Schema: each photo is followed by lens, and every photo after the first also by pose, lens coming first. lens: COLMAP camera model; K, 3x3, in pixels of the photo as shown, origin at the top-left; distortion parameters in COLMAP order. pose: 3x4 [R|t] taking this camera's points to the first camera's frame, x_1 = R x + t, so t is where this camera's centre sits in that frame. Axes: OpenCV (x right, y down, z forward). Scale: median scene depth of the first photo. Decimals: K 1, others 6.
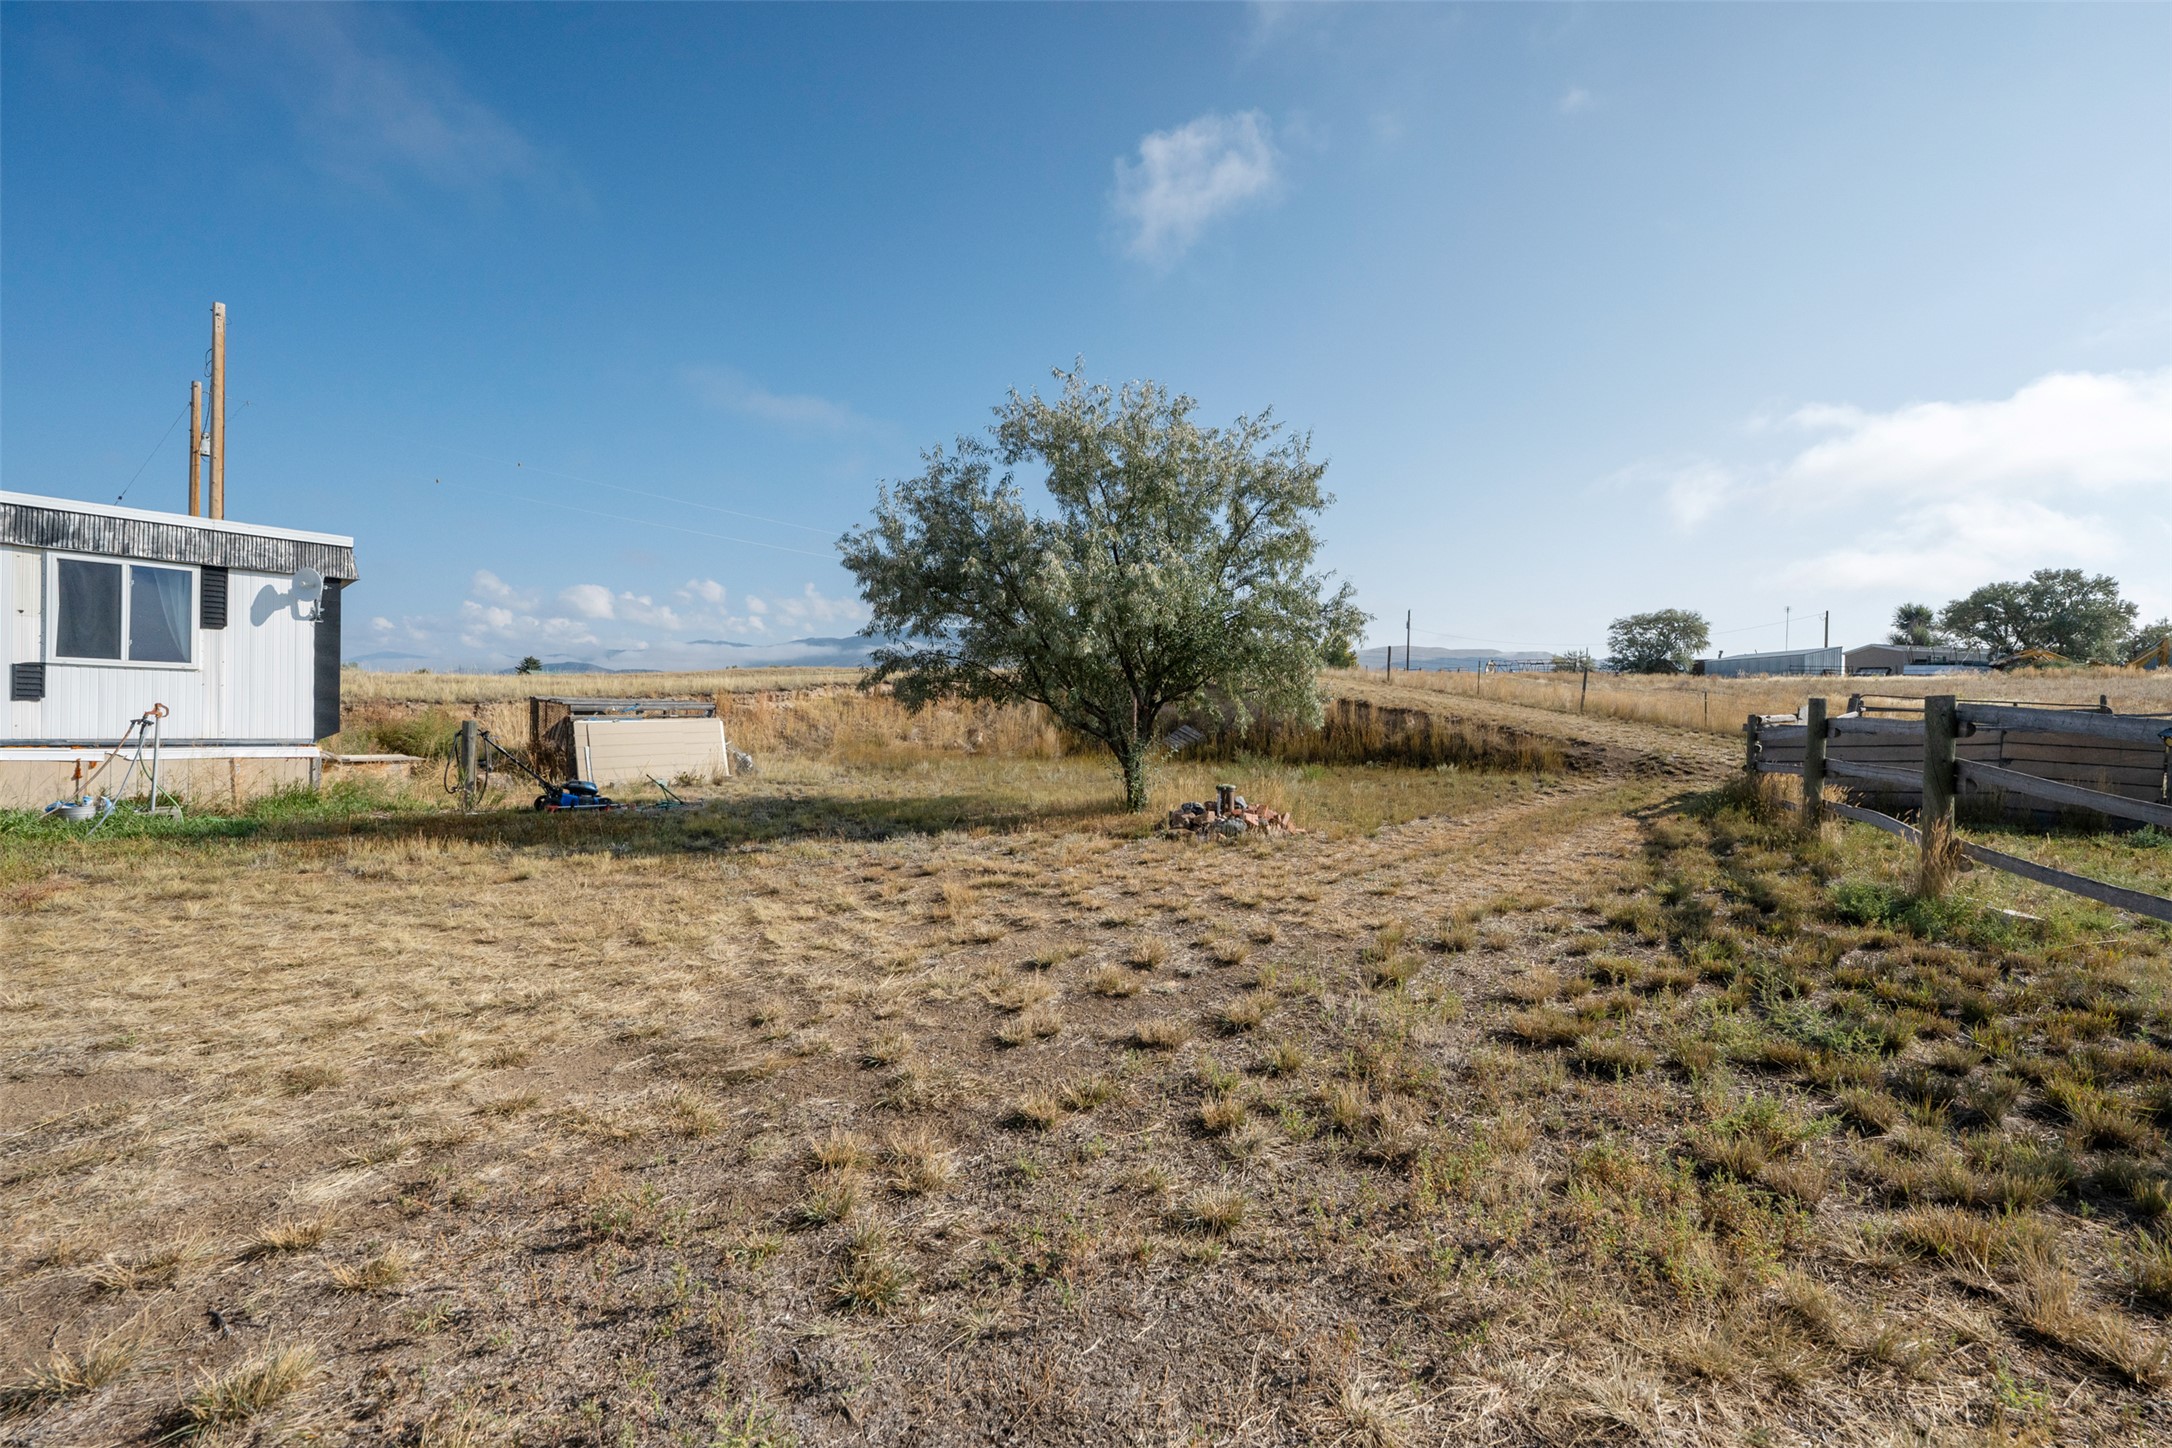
lens RADIAL K [[898.0, 0, 1088.3], [0, 898.0, 722.6], [0, 0, 1]] dist [-0.001719, -0.000192]
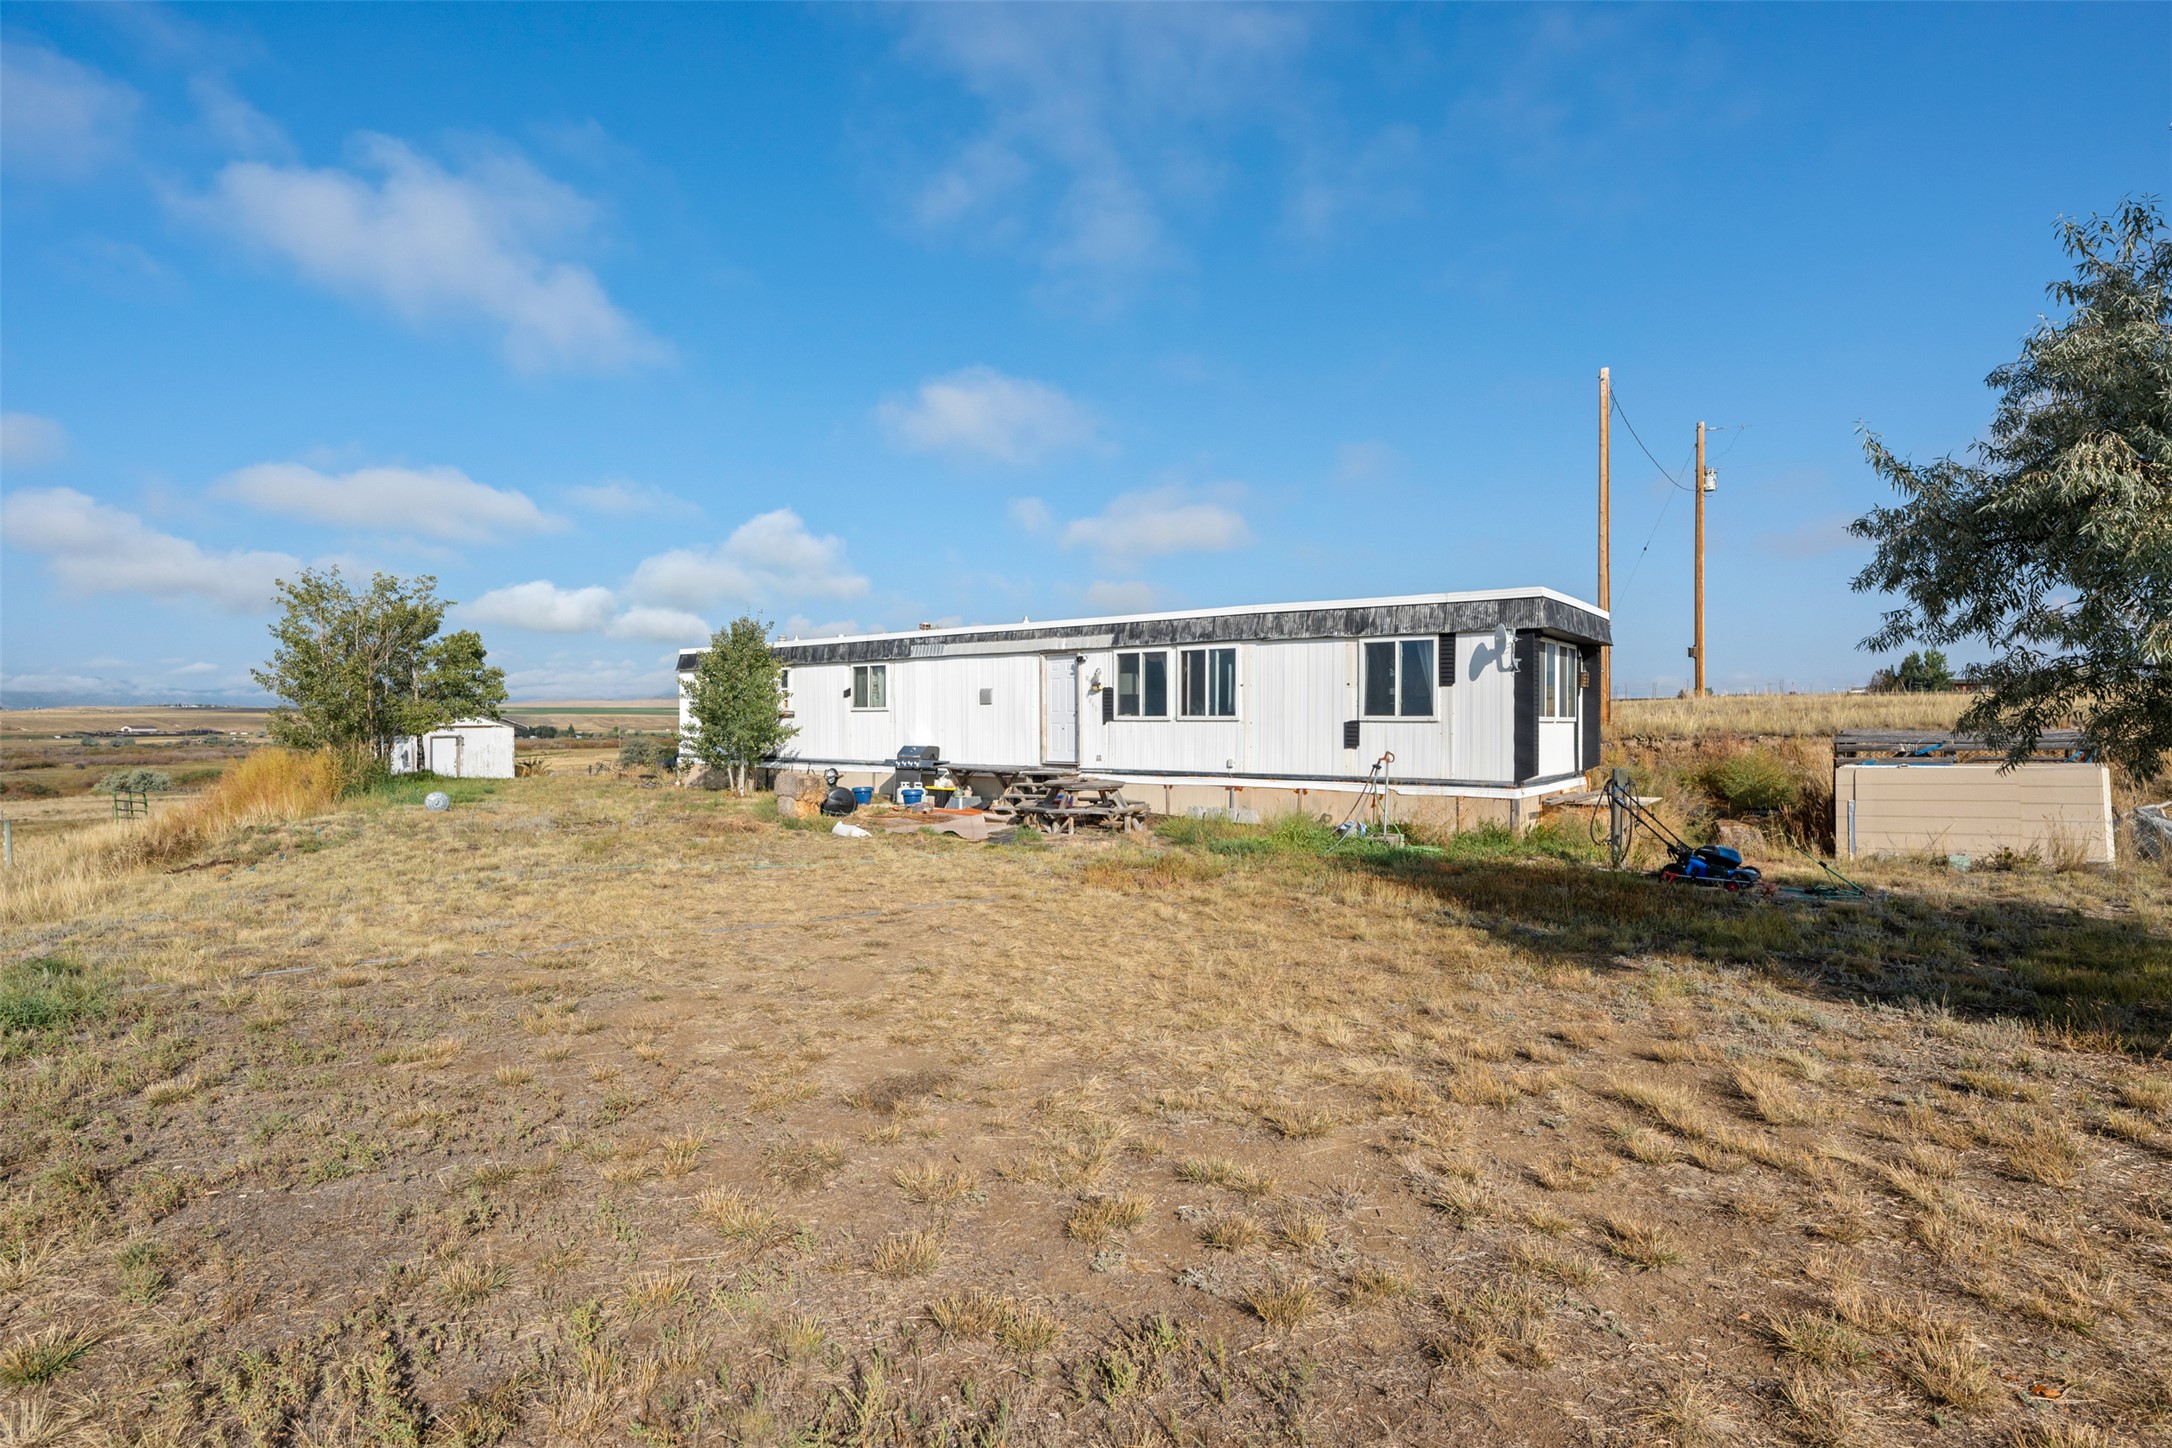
lens RADIAL K [[1066.5, 0, 1085.5], [0, 1066.5, 725.9], [0, 0, 1]] dist [0.000089, -0.000061]
pose [[0.060954, -0.011342, -0.998076, 0.273752], [0.004516, 0.999928, -0.011087, -0.026472], [0.998130, -0.003832, 0.061000, 0.302064]]
